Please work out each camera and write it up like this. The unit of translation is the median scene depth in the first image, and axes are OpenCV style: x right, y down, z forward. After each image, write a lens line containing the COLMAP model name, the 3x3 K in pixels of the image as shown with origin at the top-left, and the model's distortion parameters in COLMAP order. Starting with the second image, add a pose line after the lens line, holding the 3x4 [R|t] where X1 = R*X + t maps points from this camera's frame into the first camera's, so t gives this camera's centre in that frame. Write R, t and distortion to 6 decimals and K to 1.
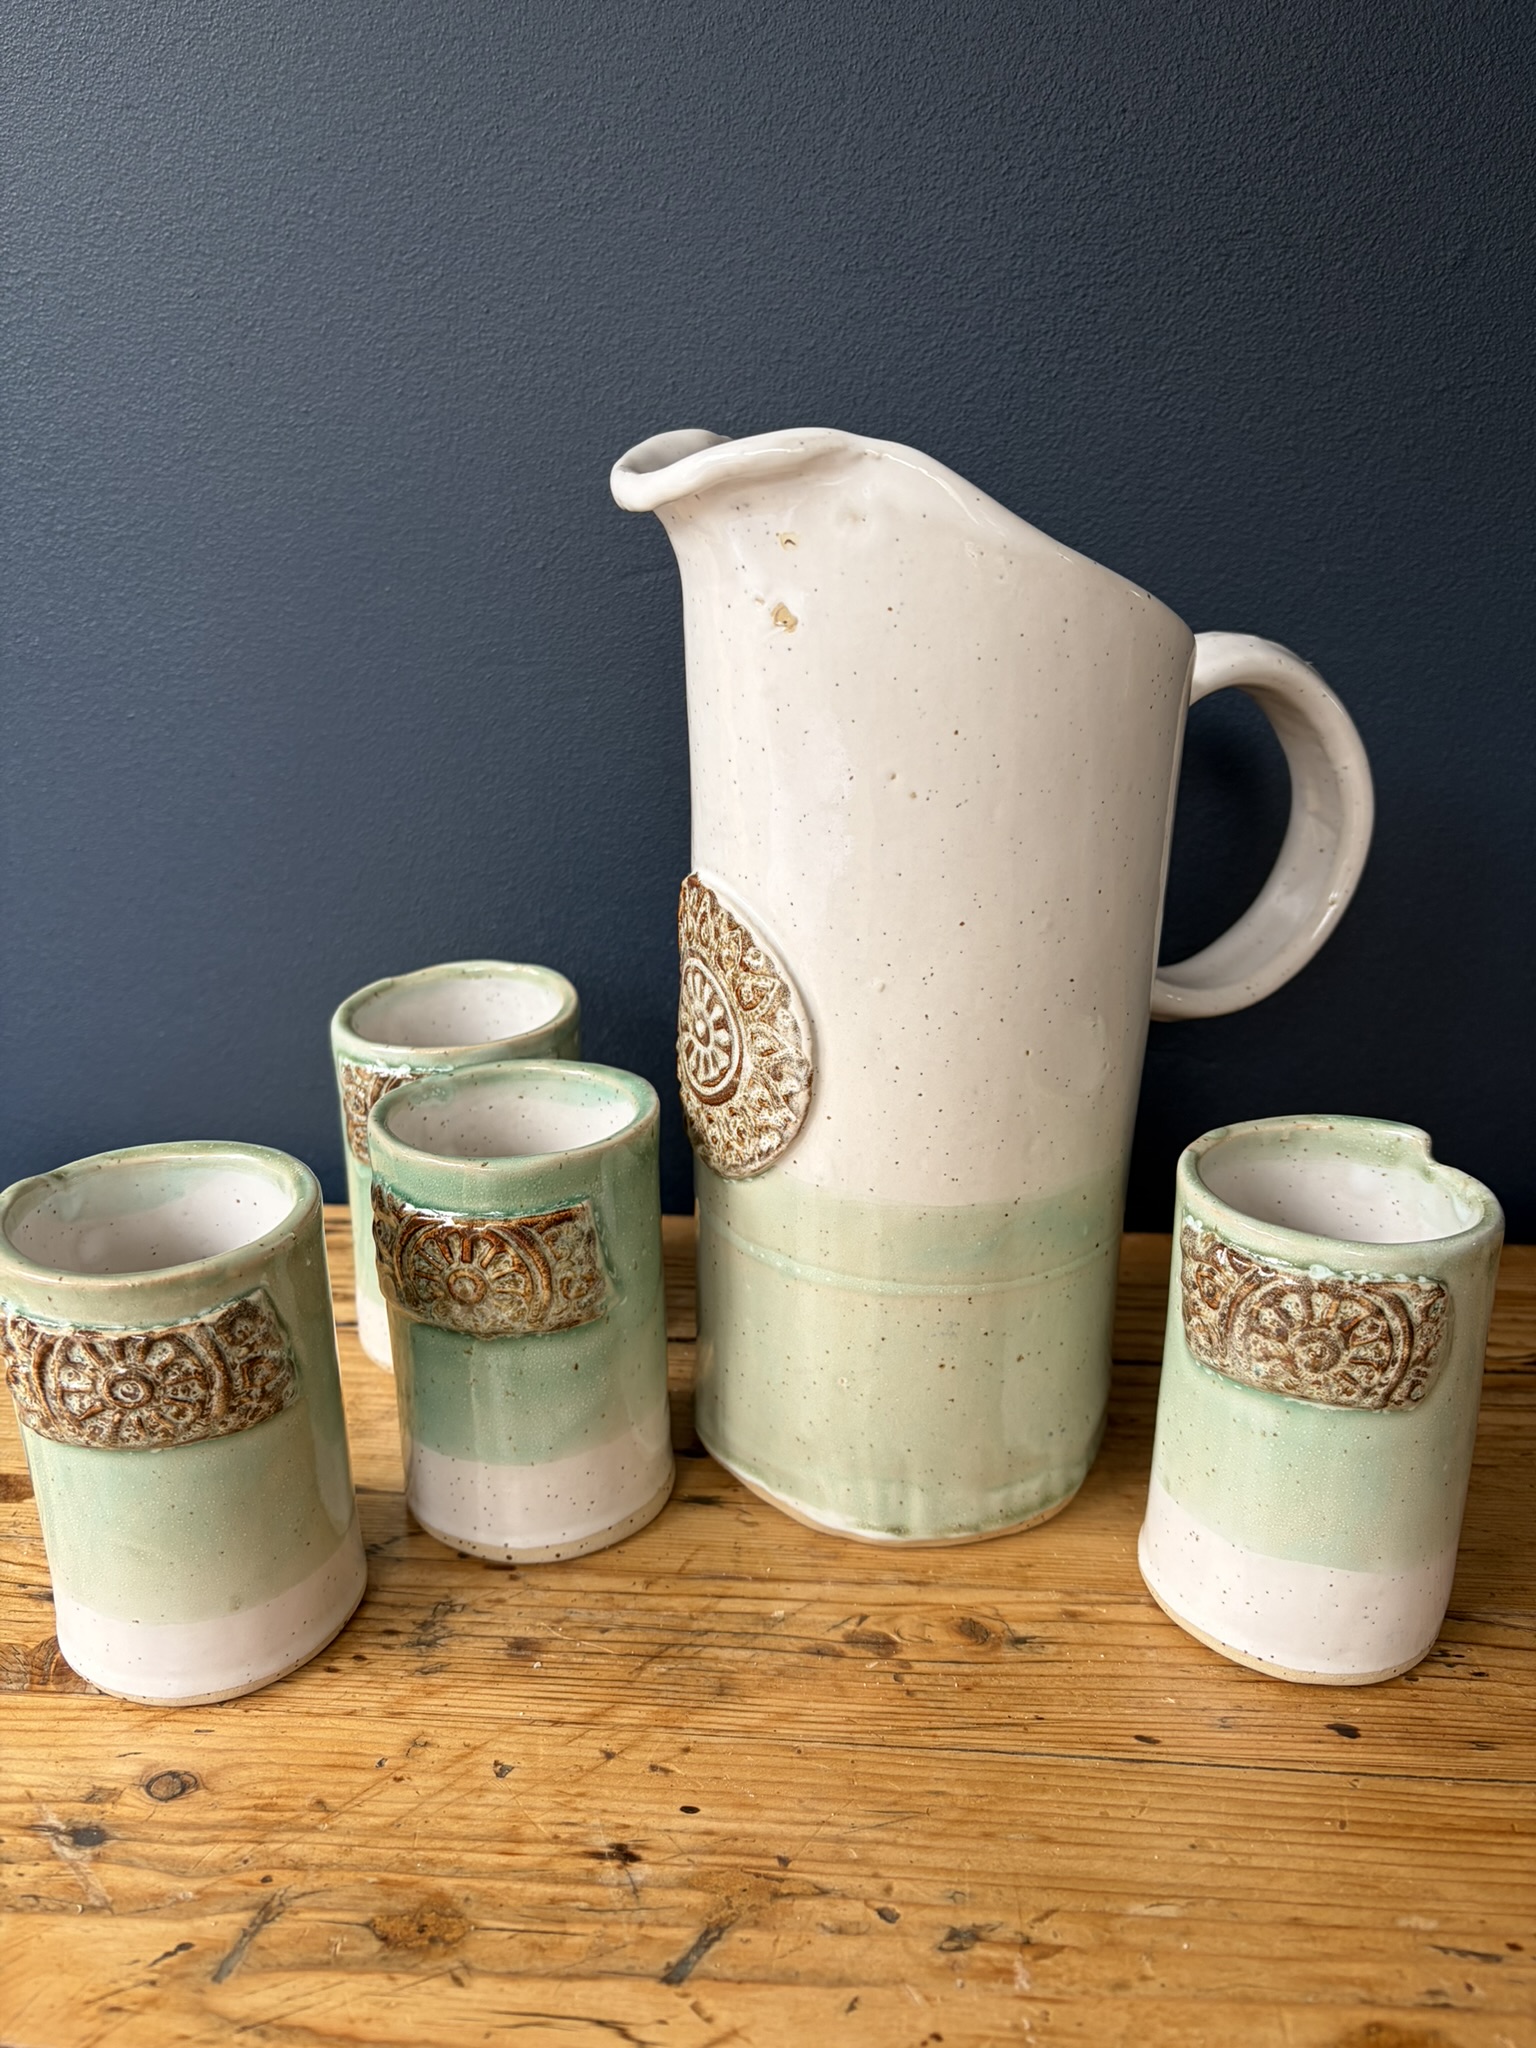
lens RADIAL K [[1616.8, 0, 774.6], [0, 1616.8, 1026.1], [0, 0, 1]] dist [0.006743, -0.024448]
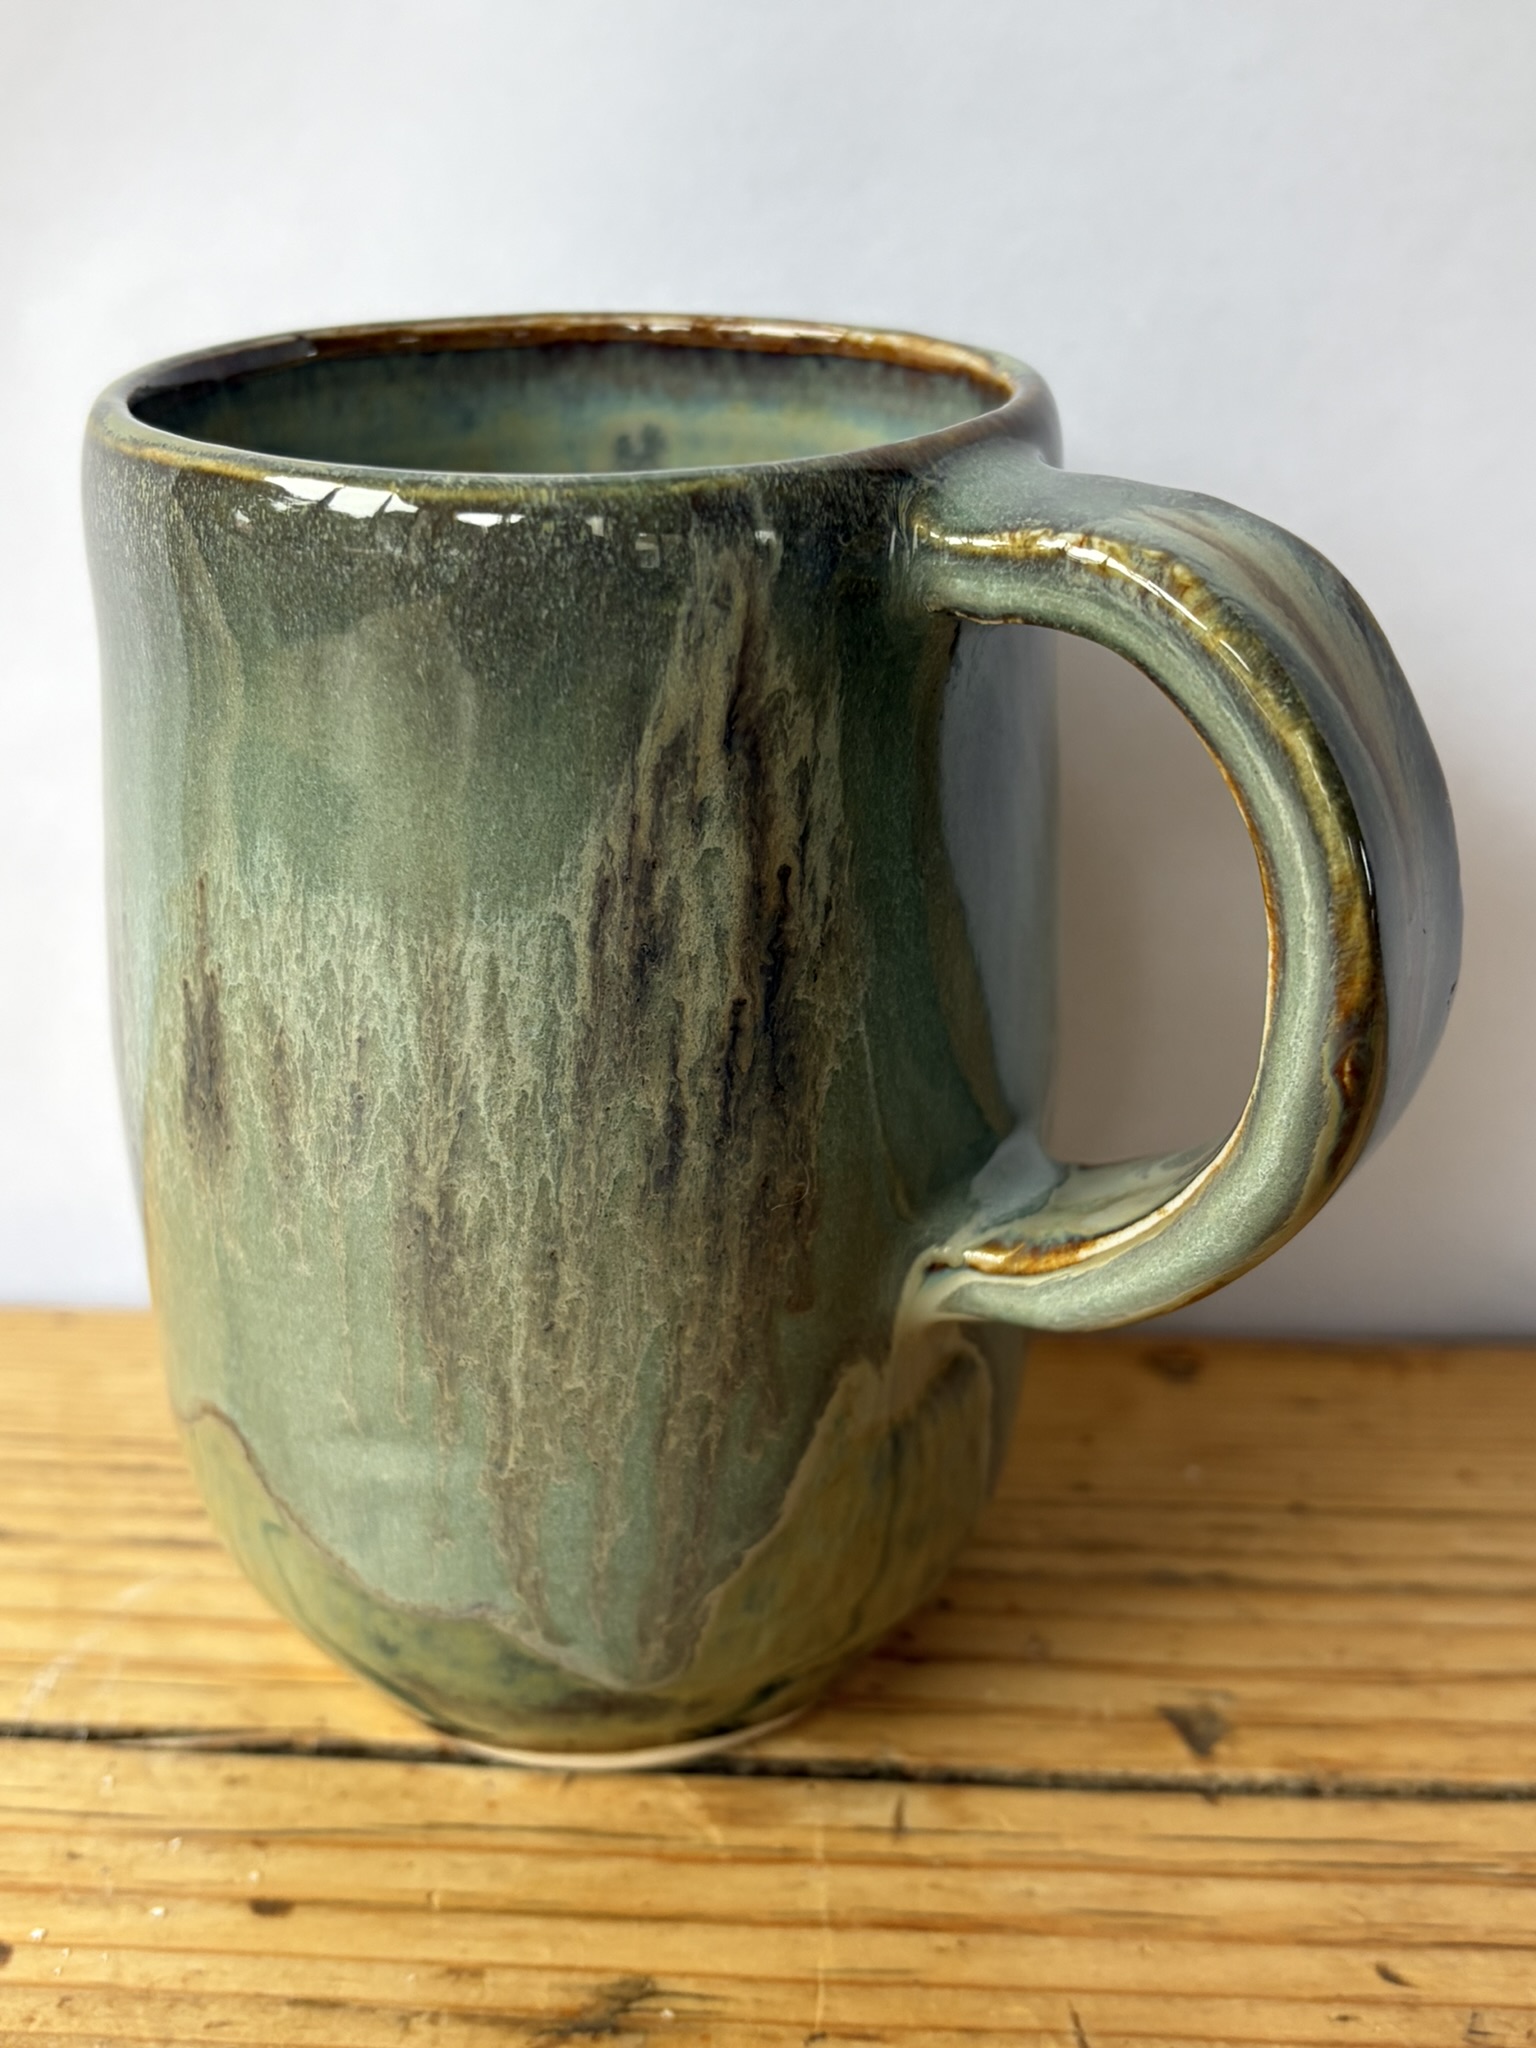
lens RADIAL K [[2467.9, 0, 786.1], [0, 2467.9, 1024.1], [0, 0, 1]] dist [-0.035686, 0.000000]
pose [[0.999559, -0.005121, 0.029266, 0.082042], [0.003552, 0.998566, 0.053426, 0.040101], [-0.029498, -0.053298, 0.998143, 0.684680]]
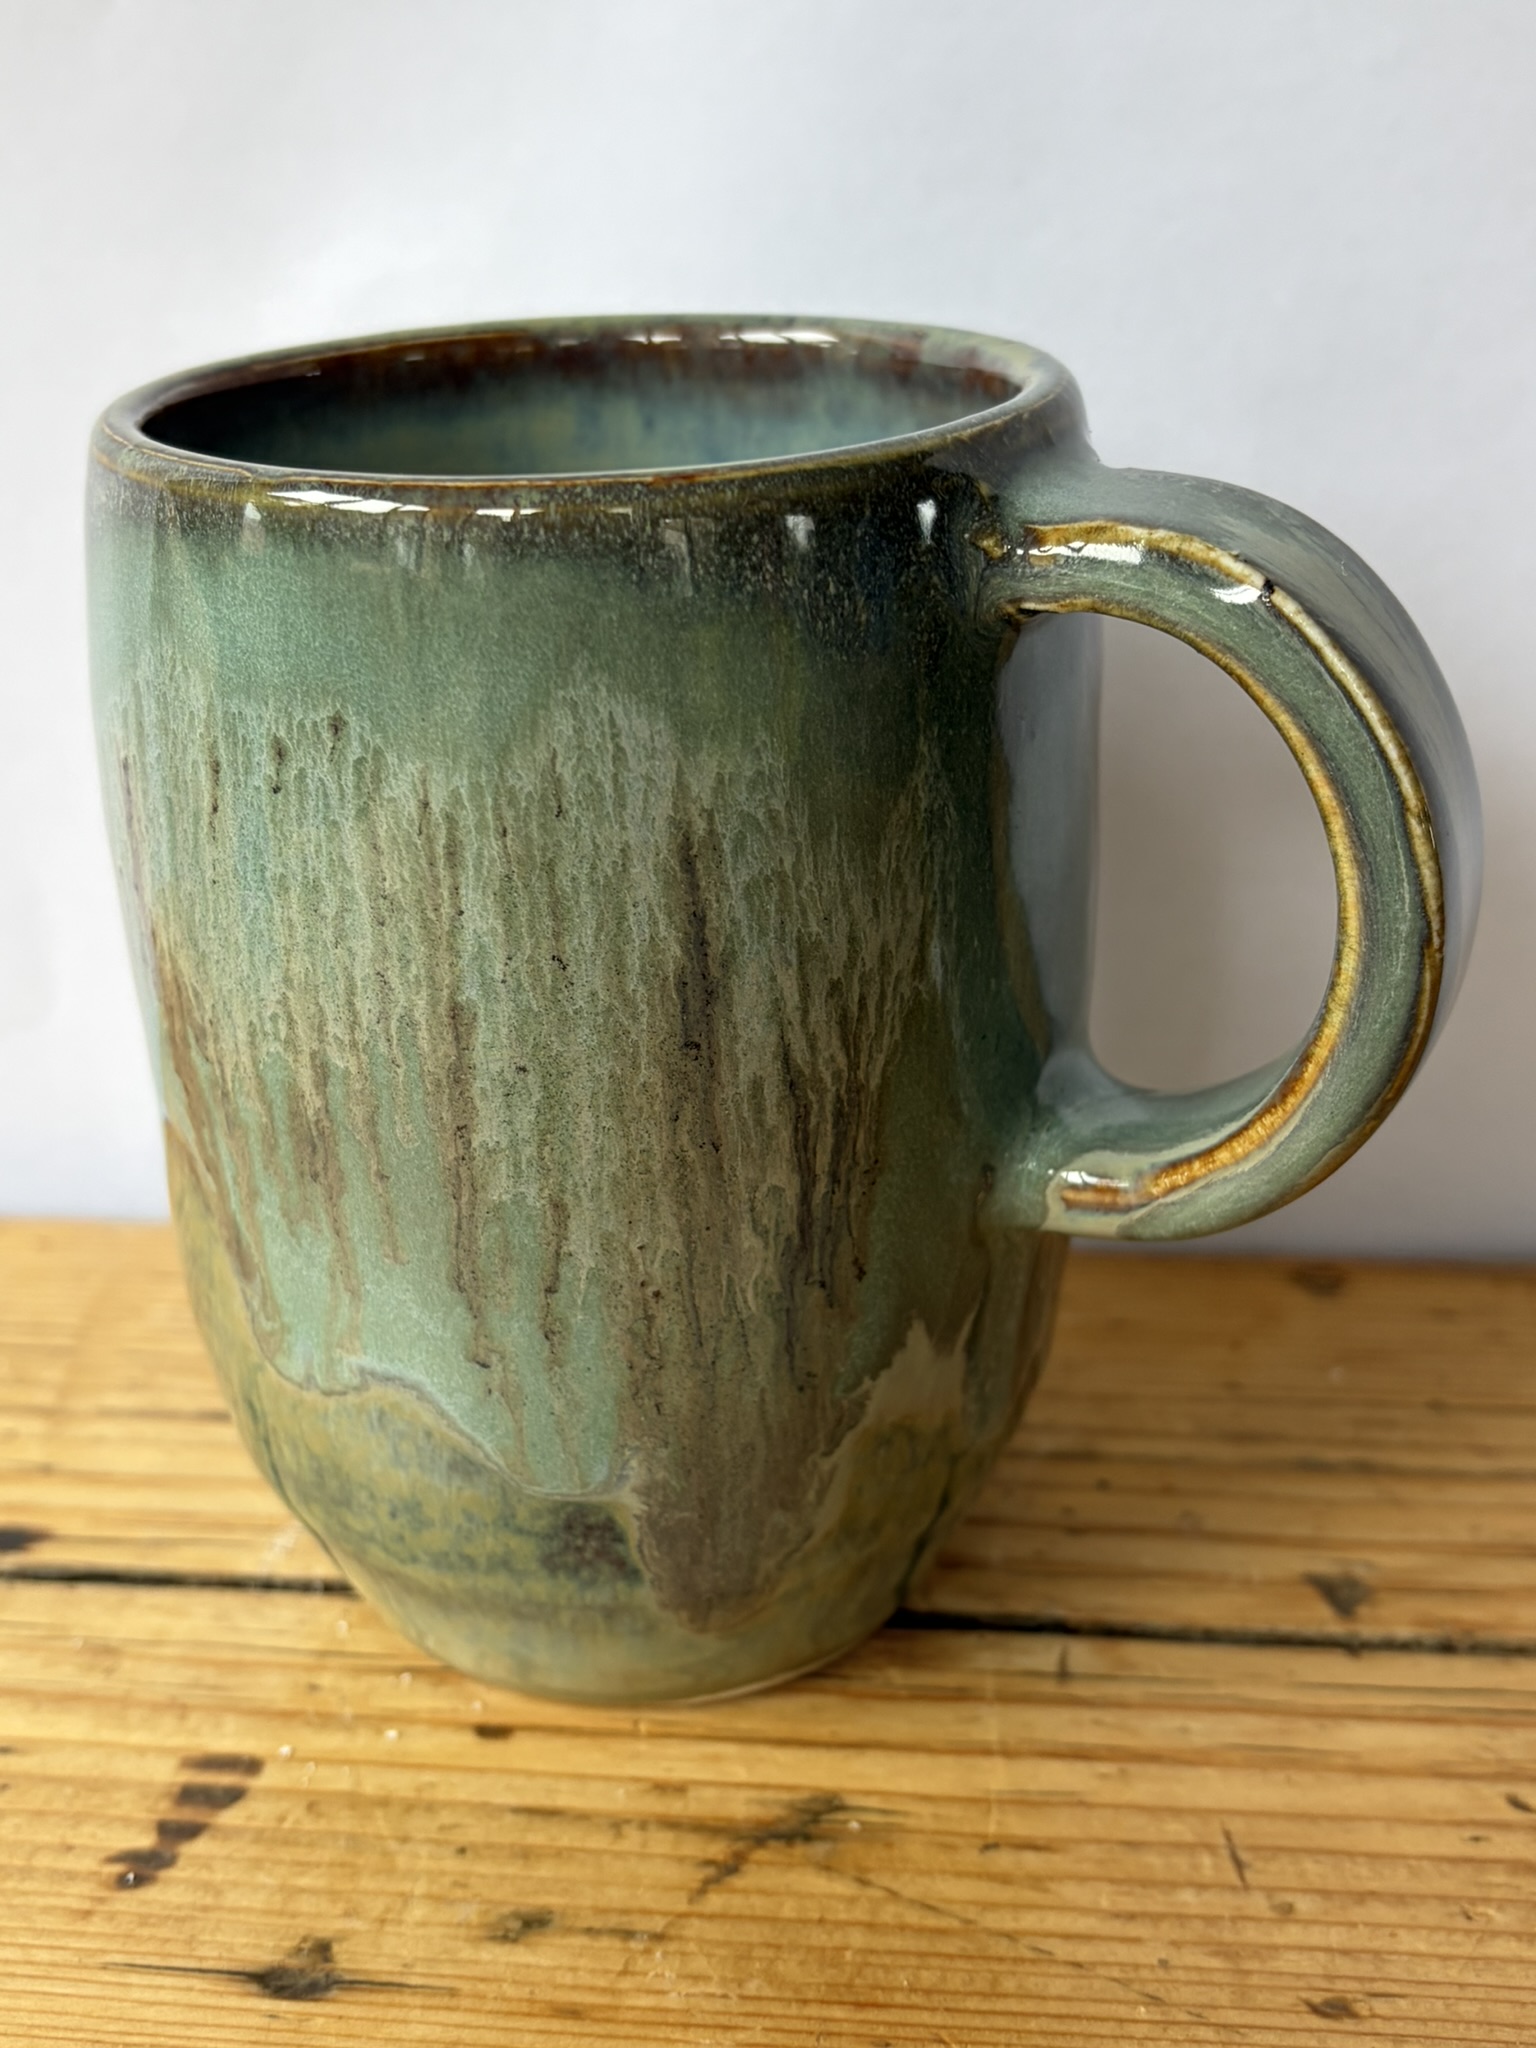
lens RADIAL K [[2467.9, 0, 789.4], [0, 2467.9, 1021.9], [0, 0, 1]] dist [-0.035686, 0.000000]
pose [[0.999552, -0.006357, -0.029245, 0.073531], [0.007562, 0.999119, 0.041270, 0.067650], [0.028957, -0.041473, 0.998720, 0.624406]]
